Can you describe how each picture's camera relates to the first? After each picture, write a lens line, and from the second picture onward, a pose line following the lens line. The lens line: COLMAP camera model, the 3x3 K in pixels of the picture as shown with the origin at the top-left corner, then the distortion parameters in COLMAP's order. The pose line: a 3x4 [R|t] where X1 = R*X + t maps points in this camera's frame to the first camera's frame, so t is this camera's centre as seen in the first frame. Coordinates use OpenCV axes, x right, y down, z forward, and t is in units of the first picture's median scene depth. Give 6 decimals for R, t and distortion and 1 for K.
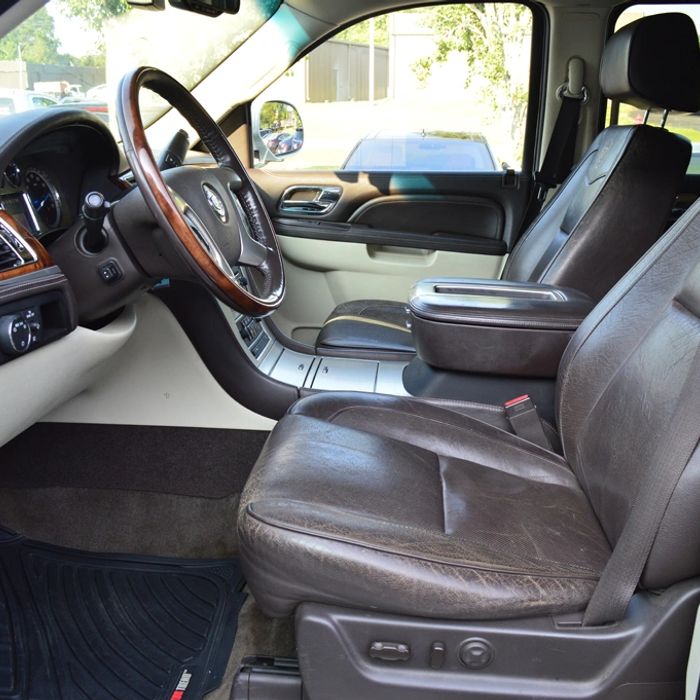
lens RADIAL K [[821.8, 0, 349.2], [0, 821.8, 344.3], [0, 0, 1]] dist [-0.072452, 0.000000]
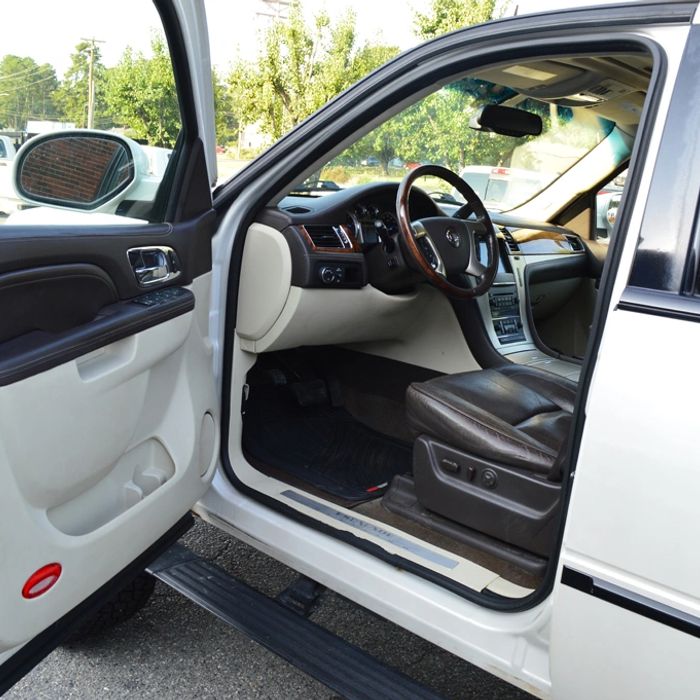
lens RADIAL K [[821.8, 0, 350.8], [0, 821.8, 351.4], [0, 0, 1]] dist [-0.072452, 0.000000]
pose [[0.790918, 0.174615, -0.586479, 0.917662], [-0.232207, 0.972379, -0.023641, 0.208911], [0.566152, 0.154882, 0.809619, -0.709570]]
